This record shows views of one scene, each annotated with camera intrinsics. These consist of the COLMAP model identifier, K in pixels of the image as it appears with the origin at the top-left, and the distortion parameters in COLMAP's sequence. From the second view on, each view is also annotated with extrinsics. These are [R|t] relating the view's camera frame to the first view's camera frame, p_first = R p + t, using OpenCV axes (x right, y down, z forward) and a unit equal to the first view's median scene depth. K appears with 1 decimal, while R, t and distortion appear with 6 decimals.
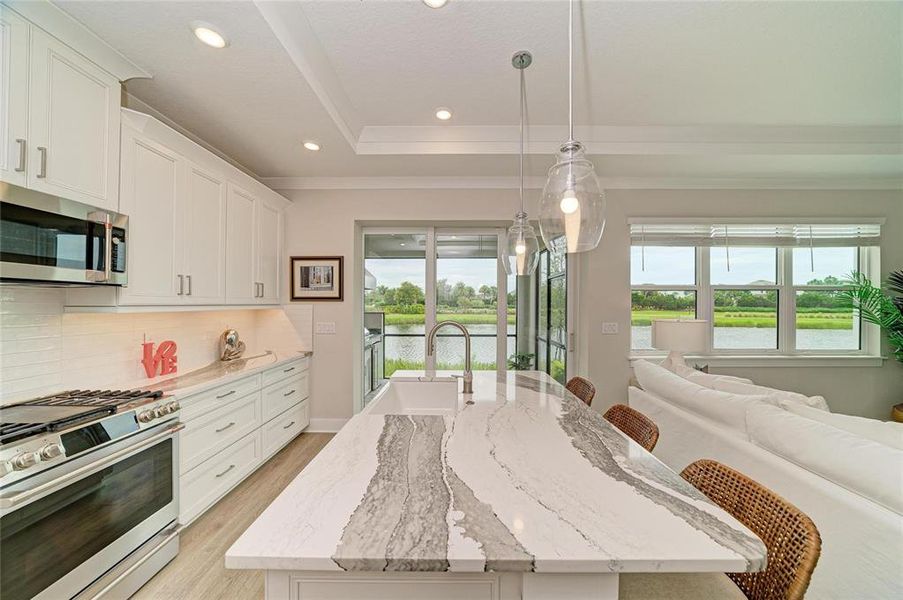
lens RADIAL K [[314.7, 0, 457.6], [0, 314.7, 304.6], [0, 0, 1]] dist [-0.013269, 0.000064]
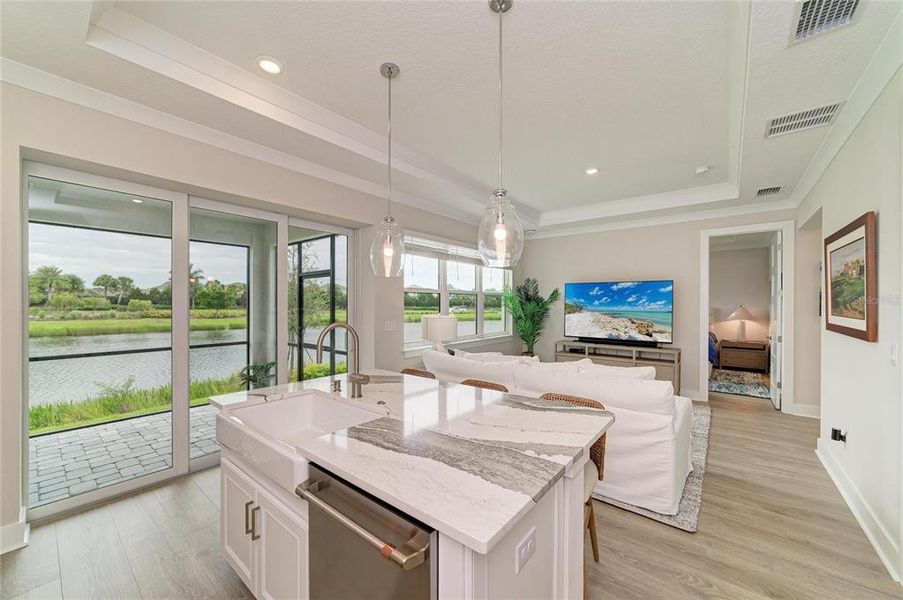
lens RADIAL K [[343.5, 0, 456.2], [0, 343.5, 303.3], [0, 0, 1]] dist [-0.001405, 0.000098]
pose [[0.615978, 0.001756, 0.787761, -0.330672], [0.000422, 0.999997, -0.002559, -0.000563], [-0.787763, 0.001909, 0.615975, 0.068630]]
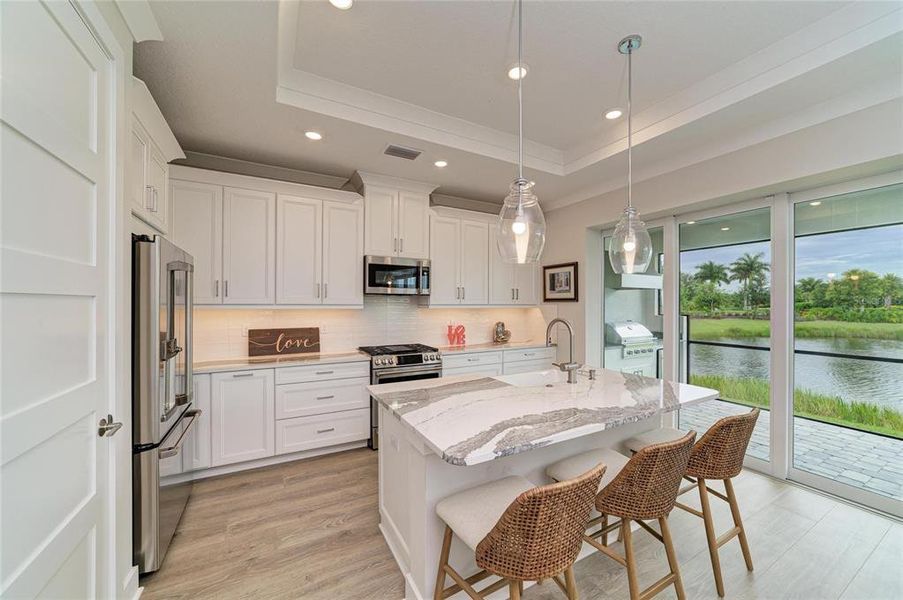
lens RADIAL K [[343.5, 0, 456.2], [0, 343.5, 303.3], [0, 0, 1]] dist [-0.001405, 0.000098]
pose [[0.487090, -0.003401, -0.873345, 0.496525], [-0.003306, 0.999978, -0.005738, 0.003032], [0.873345, 0.005682, 0.487068, 0.026241]]
